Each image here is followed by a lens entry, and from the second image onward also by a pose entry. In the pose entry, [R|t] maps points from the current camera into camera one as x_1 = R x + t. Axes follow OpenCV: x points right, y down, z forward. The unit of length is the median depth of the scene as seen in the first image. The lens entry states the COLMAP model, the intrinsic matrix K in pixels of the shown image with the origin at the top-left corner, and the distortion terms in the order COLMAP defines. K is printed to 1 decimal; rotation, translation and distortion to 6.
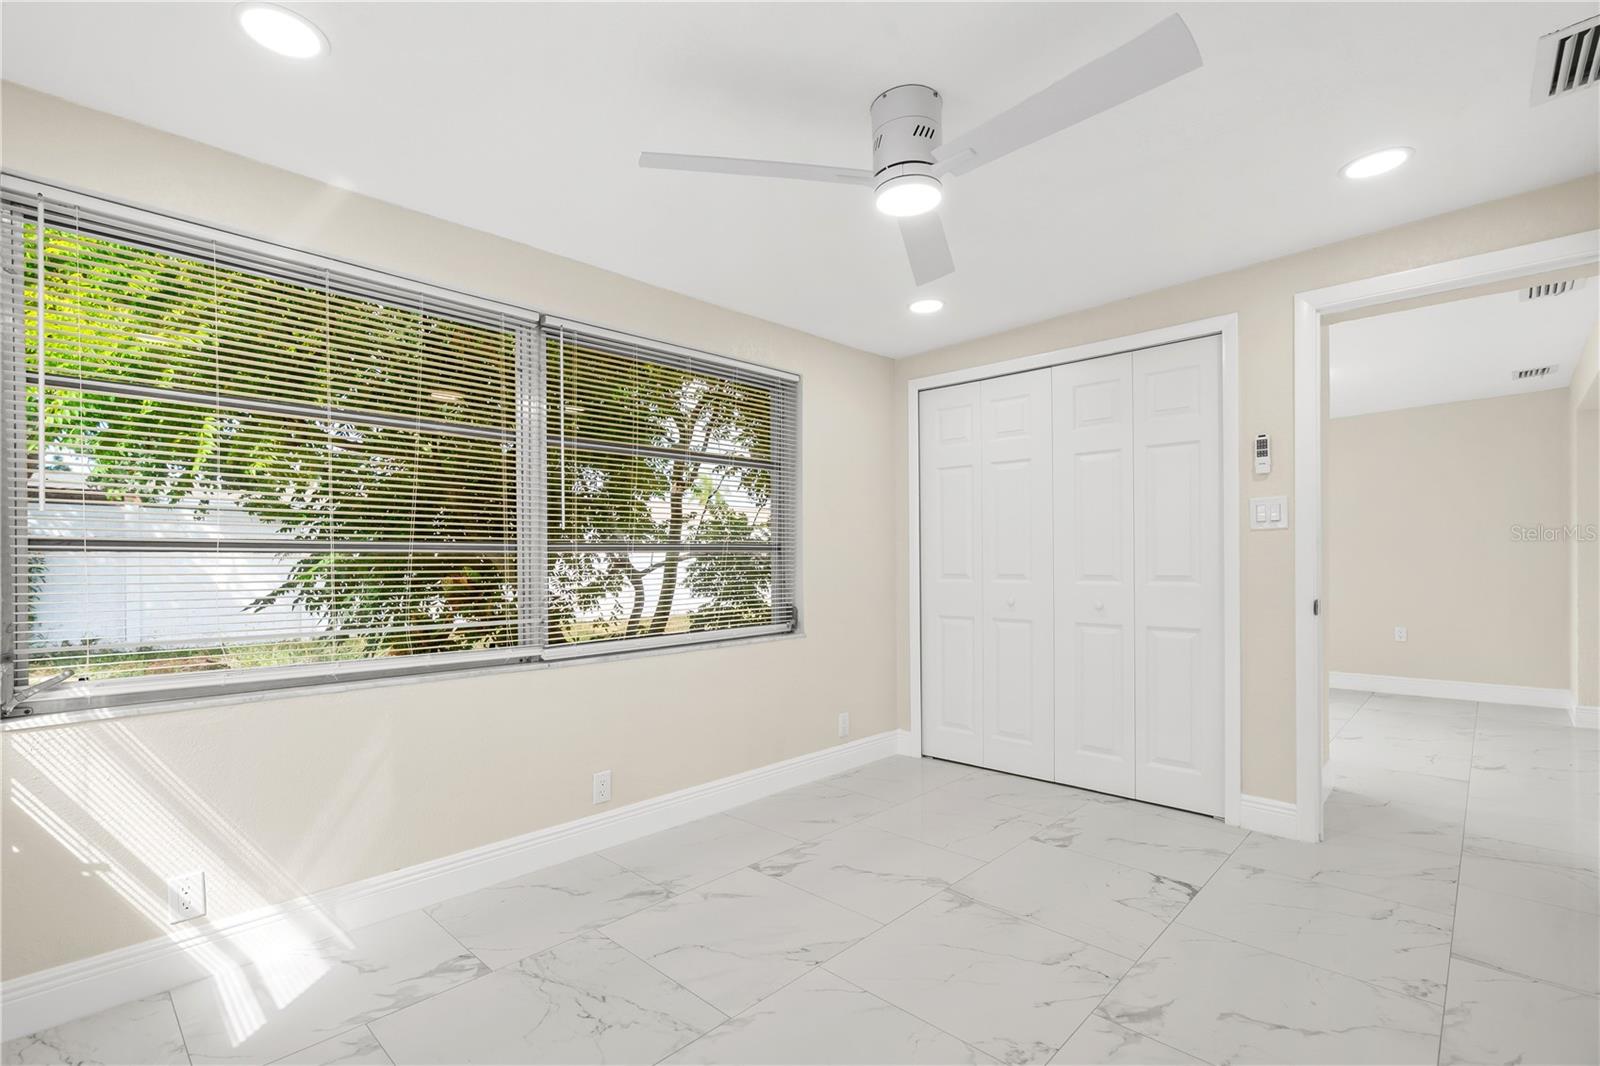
lens RADIAL K [[733.6, 0, 786.5], [0, 733.6, 561.4], [0, 0, 1]] dist [-0.003608, 0.000169]
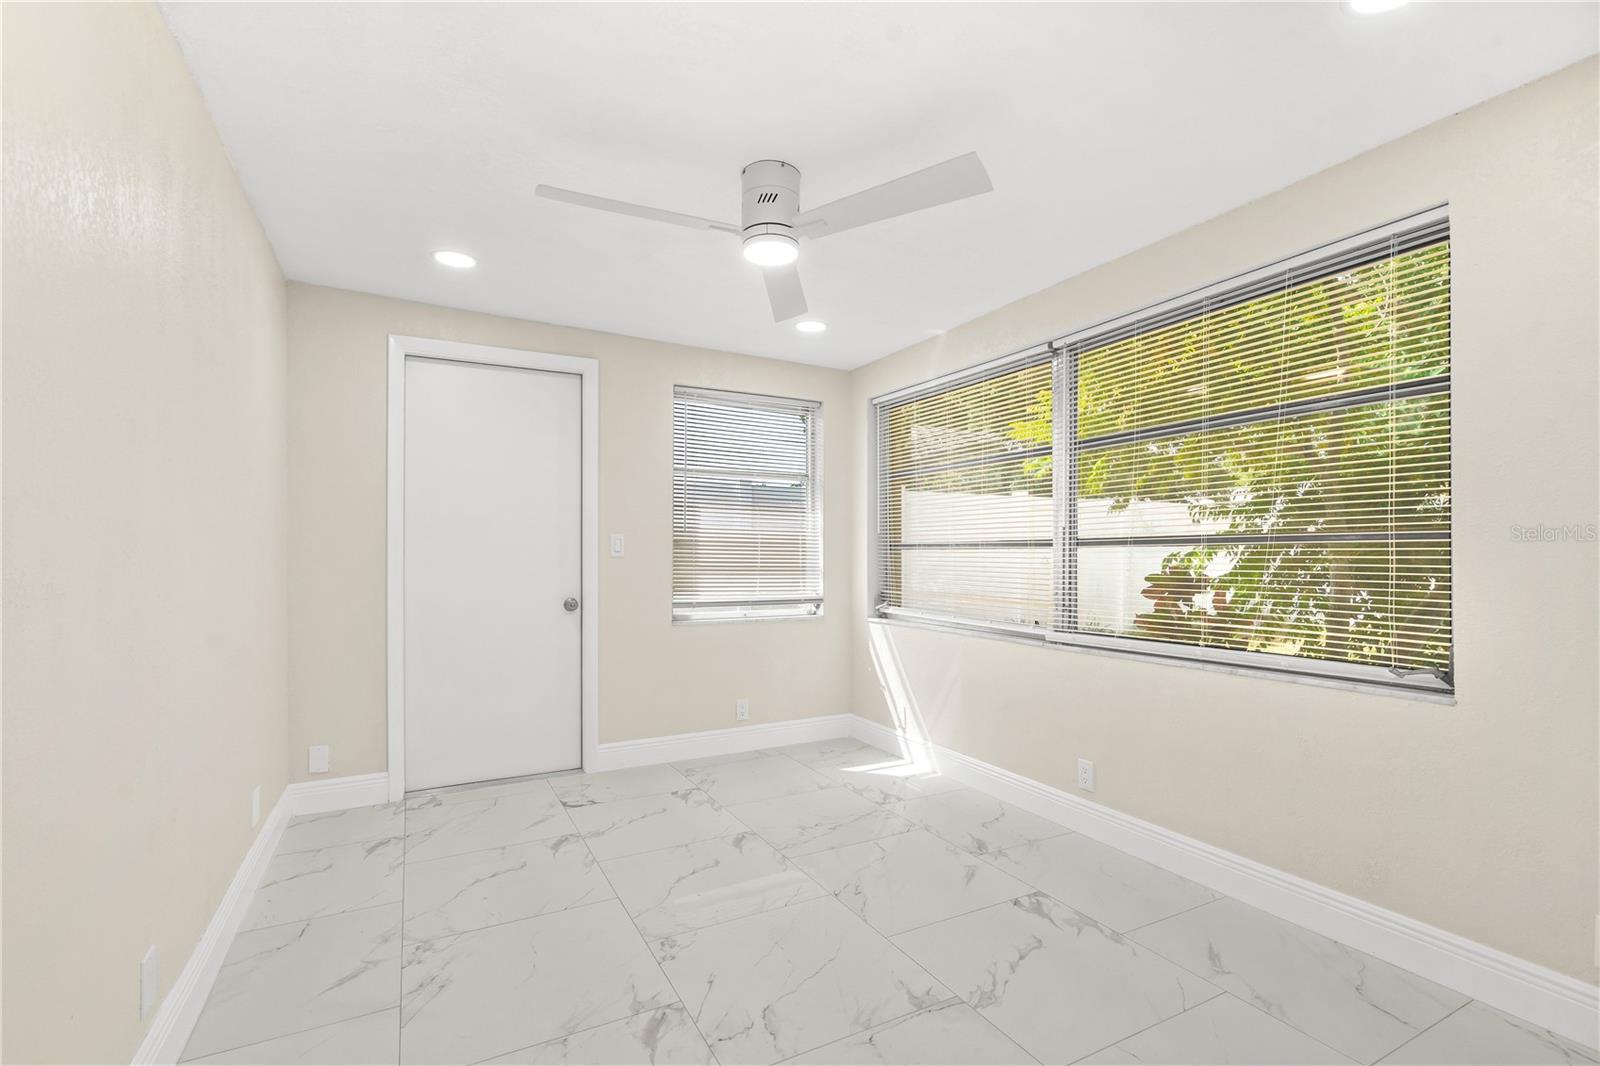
lens RADIAL K [[733.6, 0, 799.1], [0, 733.6, 545.6], [0, 0, 1]] dist [-0.003608, 0.000169]
pose [[-0.315163, -0.006621, -0.949014, 1.089552], [0.002805, 0.999965, -0.007909, -0.008232], [0.949033, -0.005155, -0.315134, 1.205585]]
